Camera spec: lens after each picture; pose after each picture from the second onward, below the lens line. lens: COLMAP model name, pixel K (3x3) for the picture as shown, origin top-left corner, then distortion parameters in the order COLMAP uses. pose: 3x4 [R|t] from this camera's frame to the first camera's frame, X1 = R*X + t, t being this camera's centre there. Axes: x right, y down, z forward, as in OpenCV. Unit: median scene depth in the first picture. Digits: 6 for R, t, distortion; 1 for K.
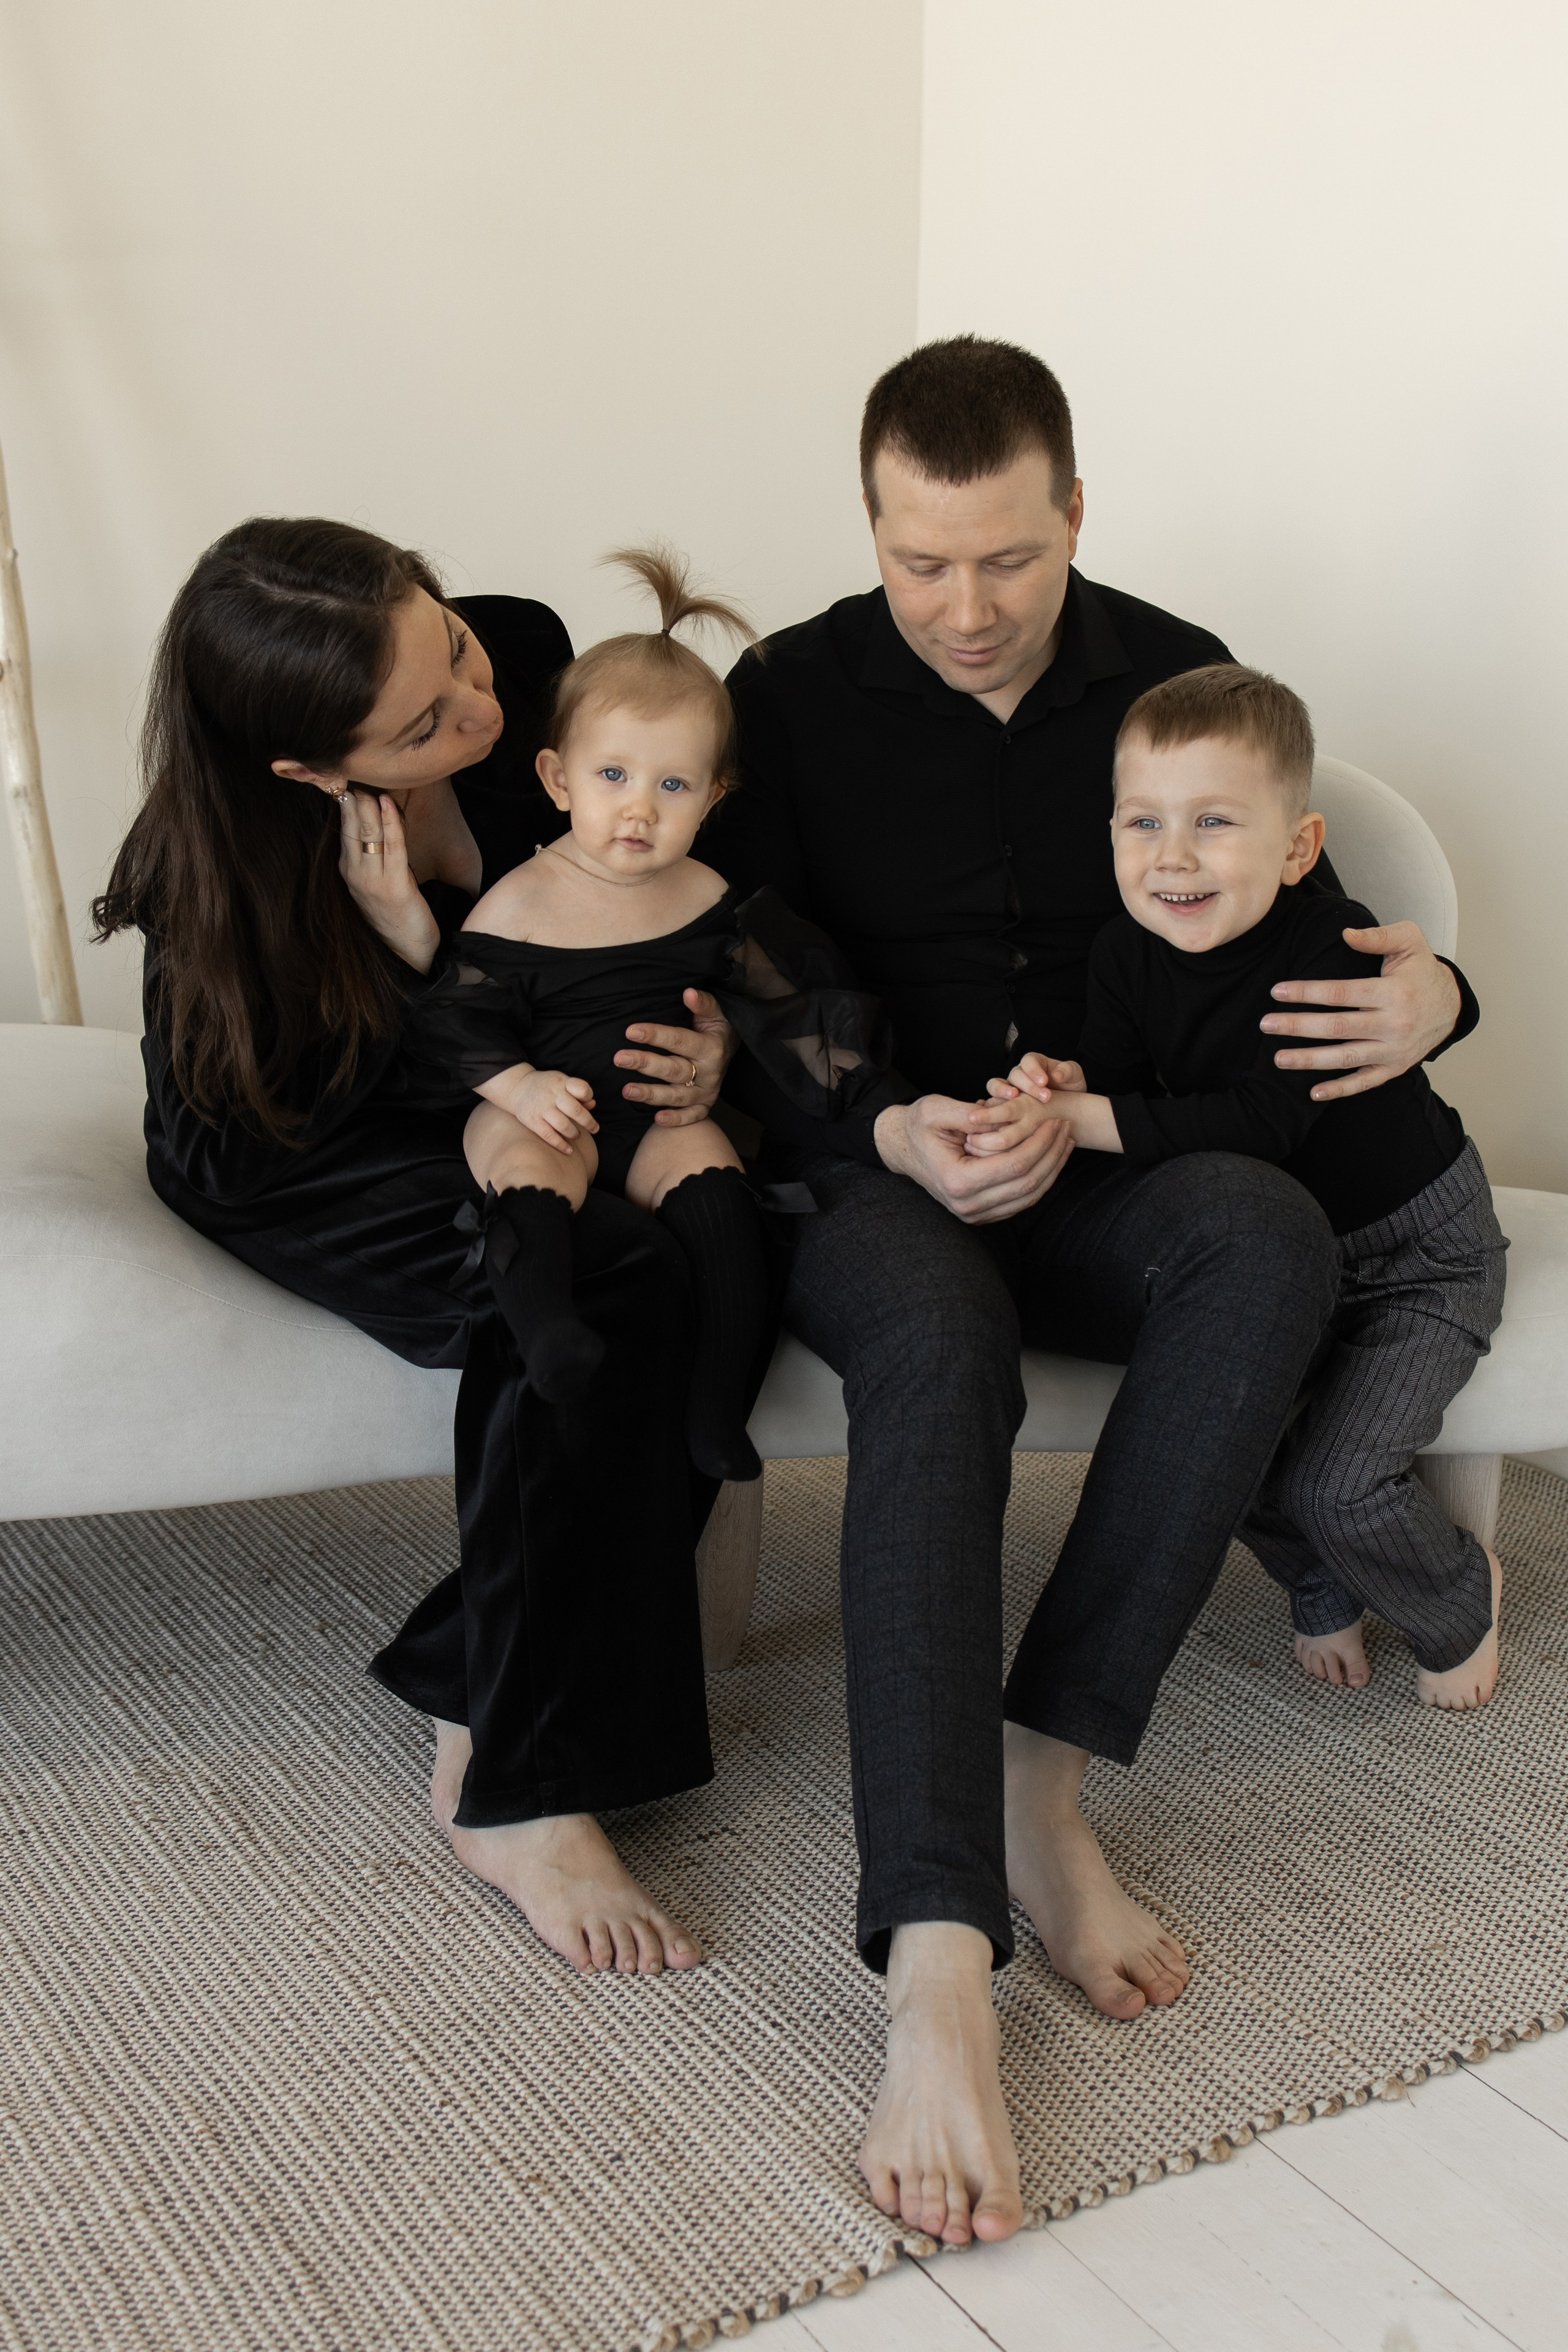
lens RADIAL K [[3103.2, 0, 787.7], [0, 3103.2, 1033.6], [0, 0, 1]] dist [0.142638, -0.231092]
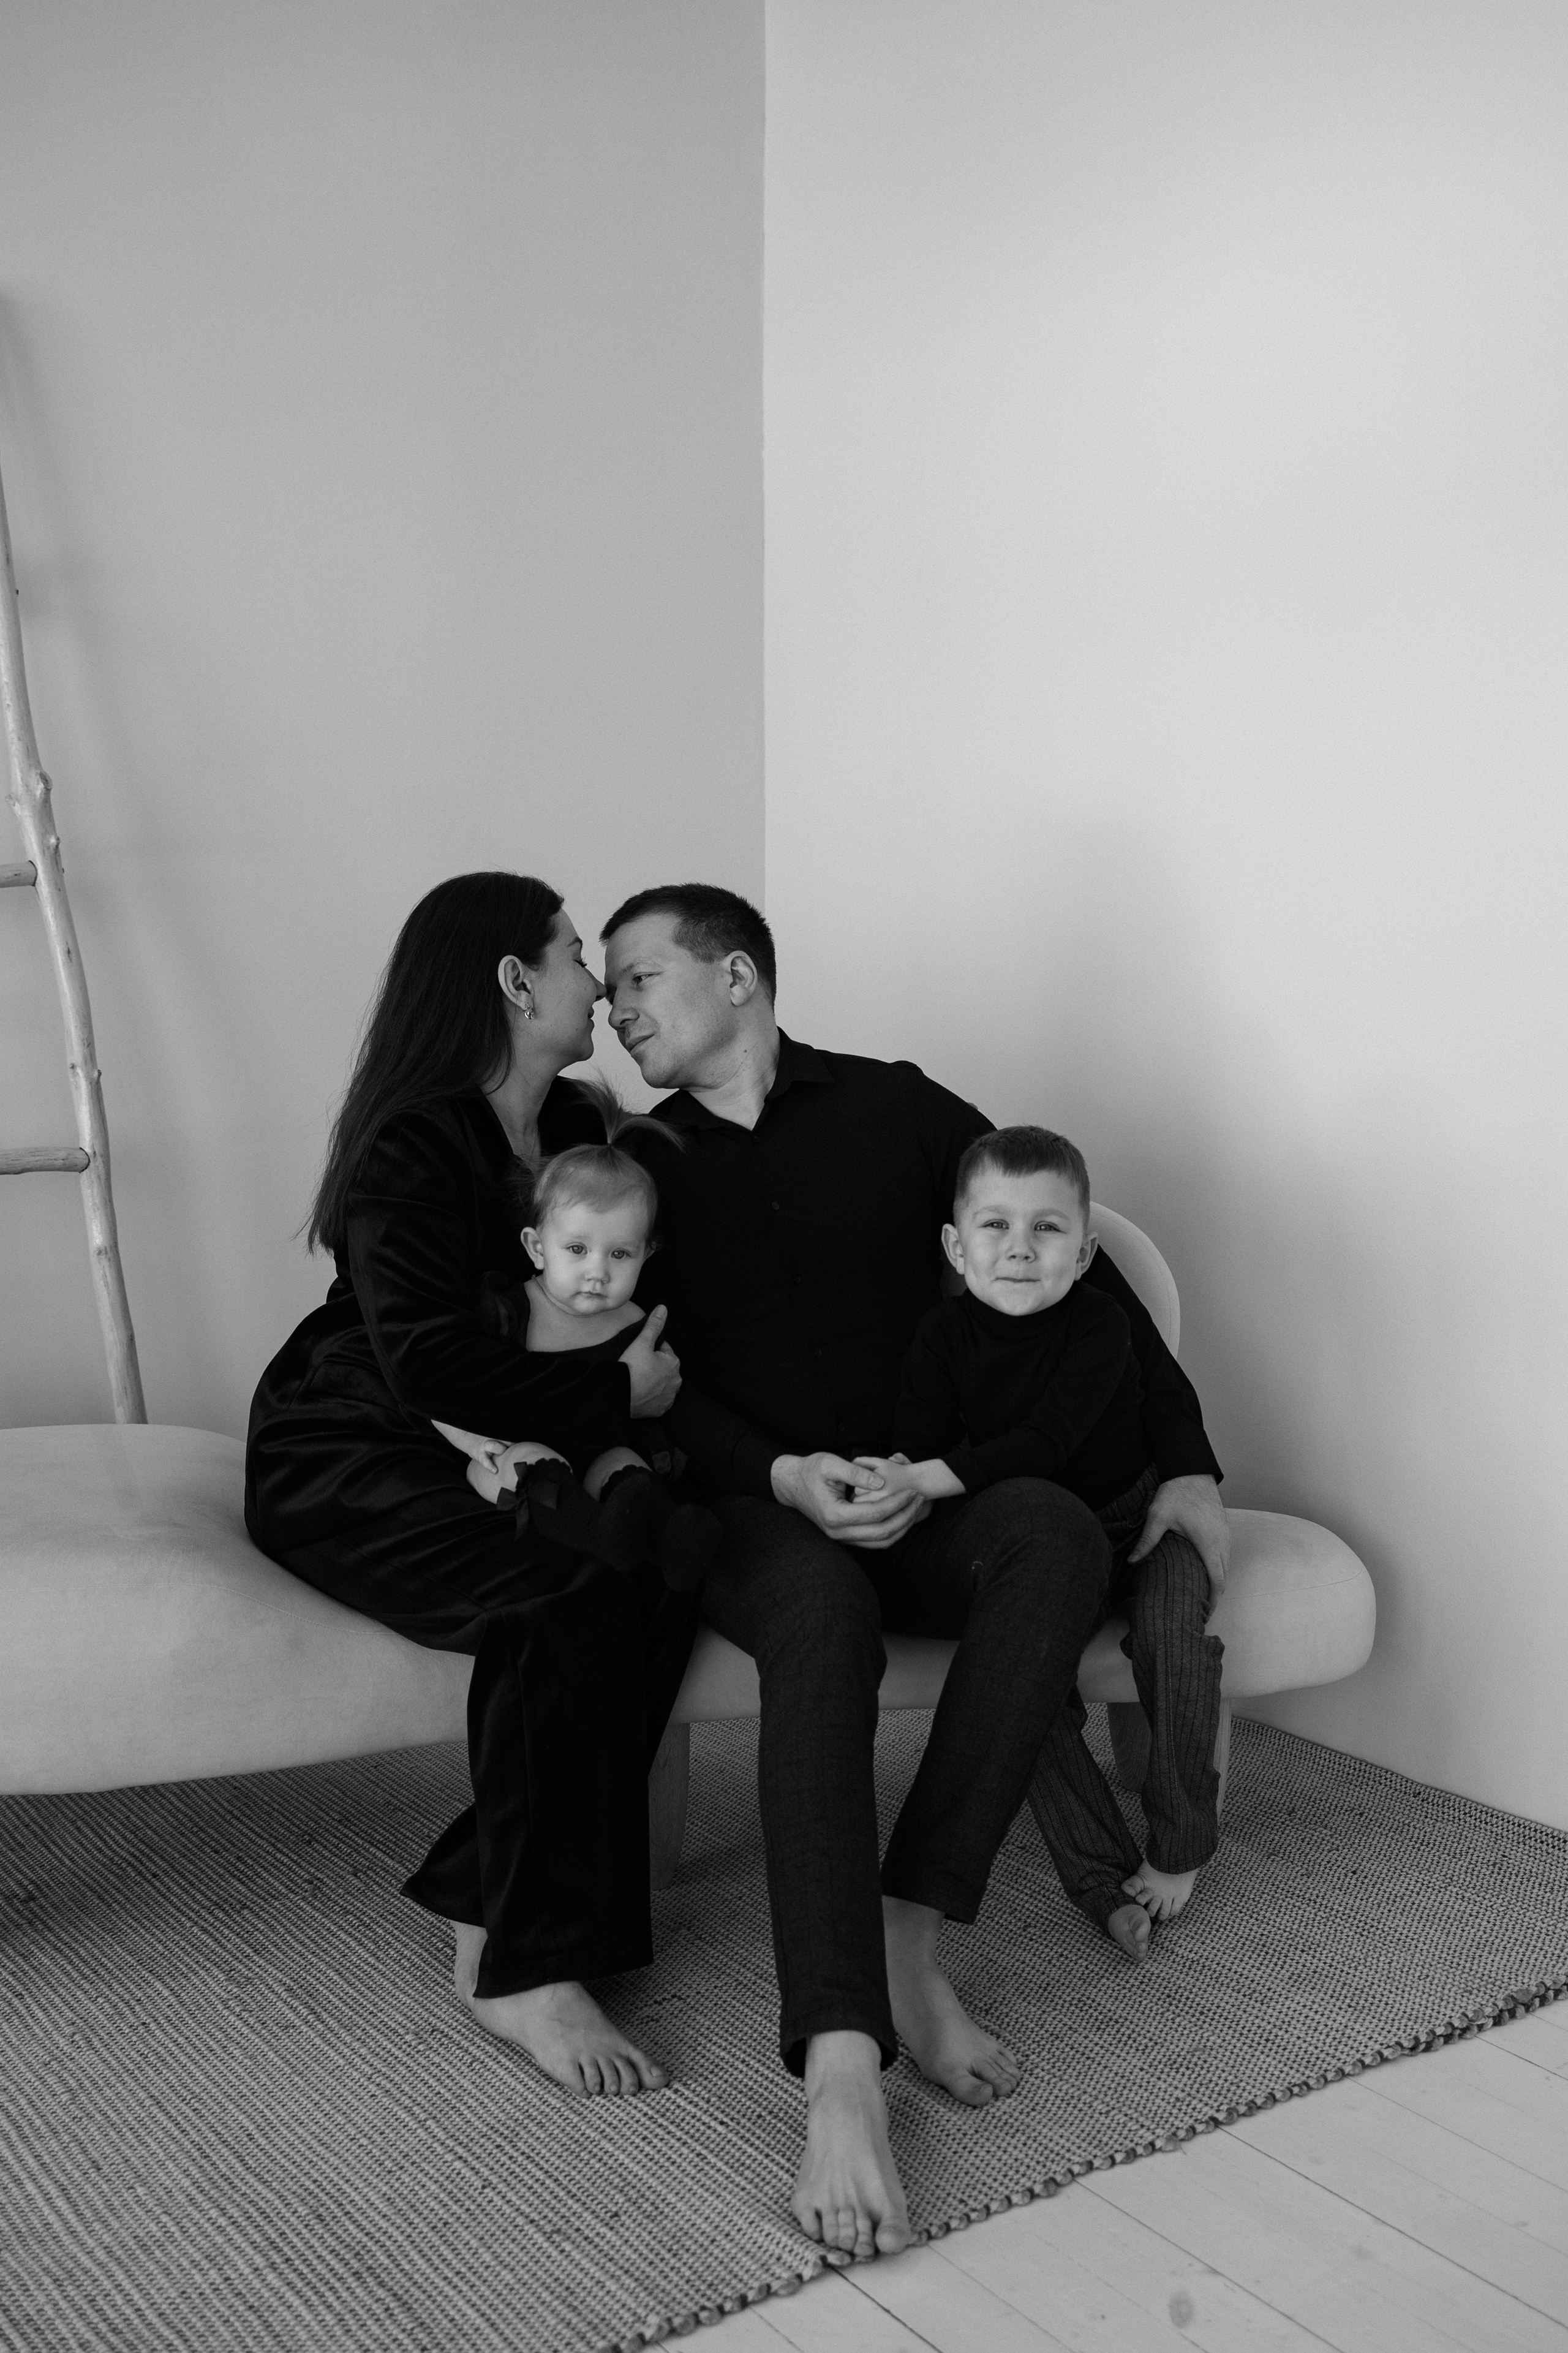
lens RADIAL K [[2573.7, 0, 784.0], [0, 2573.7, 1176.5], [0, 0, 1]] dist [0.000620, 0.016635]
pose [[0.997935, -0.029001, 0.057320, -0.030035], [0.034859, 0.993966, -0.103998, 0.024026], [-0.053958, 0.105782, 0.992924, -0.160231]]
